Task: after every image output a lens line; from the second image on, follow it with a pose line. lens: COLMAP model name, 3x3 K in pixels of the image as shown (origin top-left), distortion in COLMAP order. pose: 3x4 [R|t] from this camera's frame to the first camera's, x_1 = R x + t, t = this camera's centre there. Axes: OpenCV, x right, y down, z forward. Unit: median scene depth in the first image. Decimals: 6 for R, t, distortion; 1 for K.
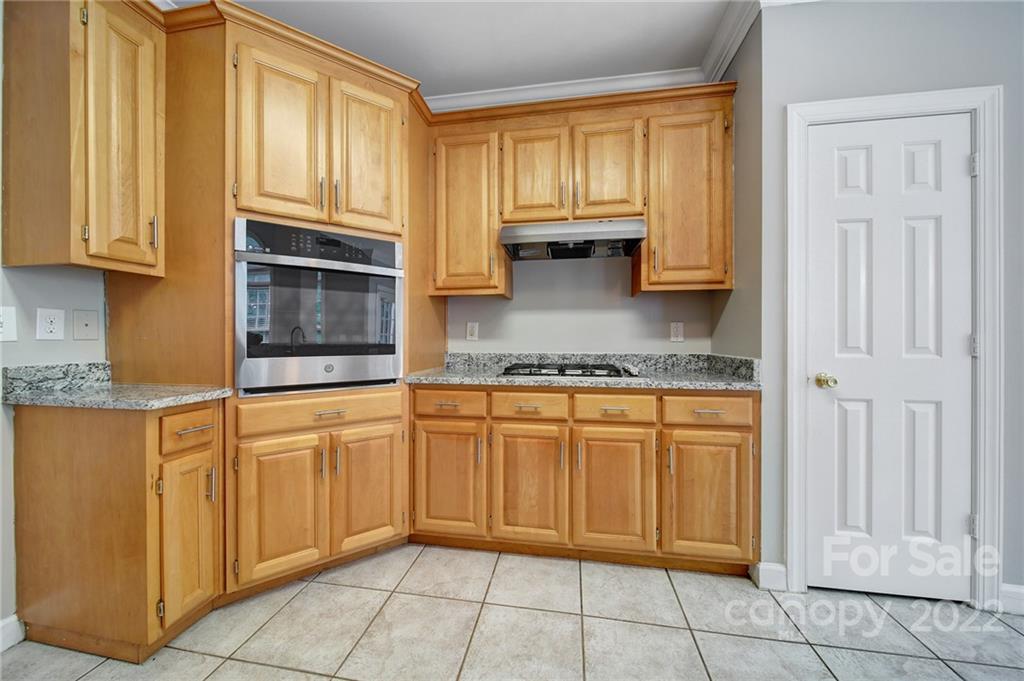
lens RADIAL K [[360.0, 0, 507.1], [0, 360.0, 339.7], [0, 0, 1]] dist [-0.003161, -0.000581]
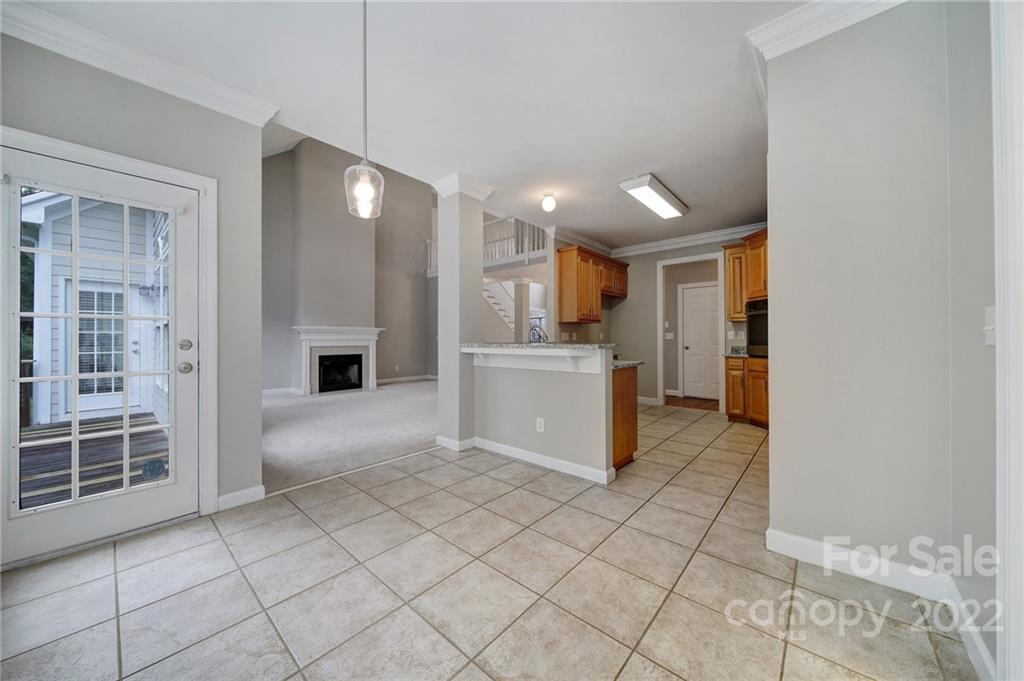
lens RADIAL K [[360.0, 0, 506.2], [0, 360.0, 338.9], [0, 0, 1]] dist [-0.003161, -0.000581]
pose [[-0.532246, 0.001561, -0.846588, 2.804847], [0.001051, 0.999999, 0.001183, -0.010064], [0.846589, -0.000260, -0.532247, 0.790987]]
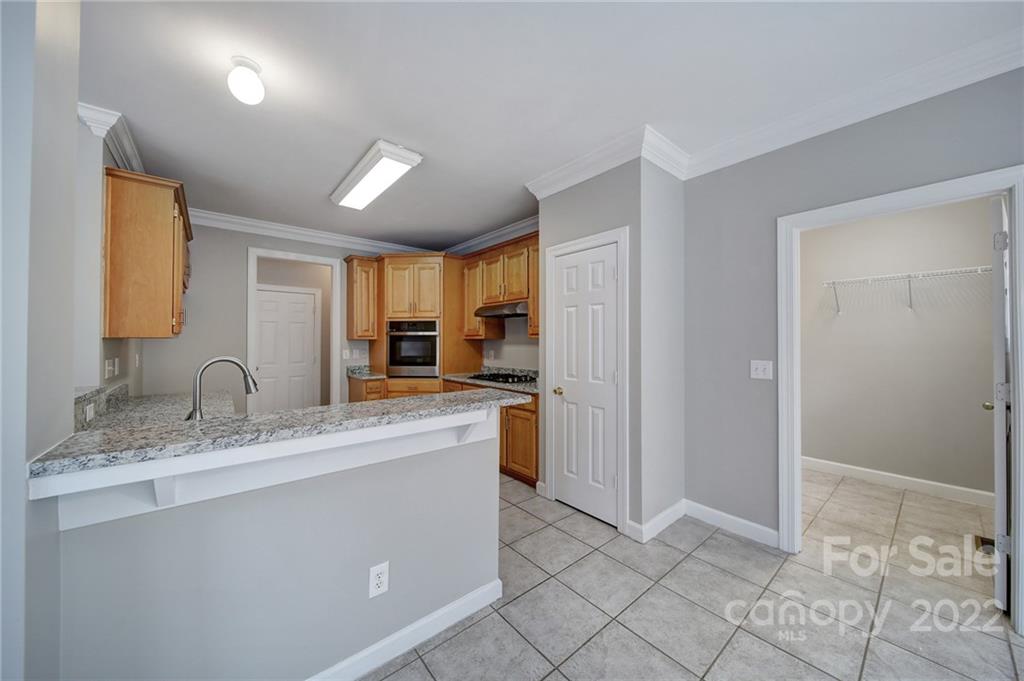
lens RADIAL K [[360.0, 0, 514.6], [0, 360.0, 337.4], [0, 0, 1]] dist [-0.003161, -0.000581]
pose [[0.763557, -0.005838, -0.645714, 1.892516], [-0.000397, 0.999955, -0.009511, -0.149996], [0.645740, 0.007518, 0.763520, -0.601712]]
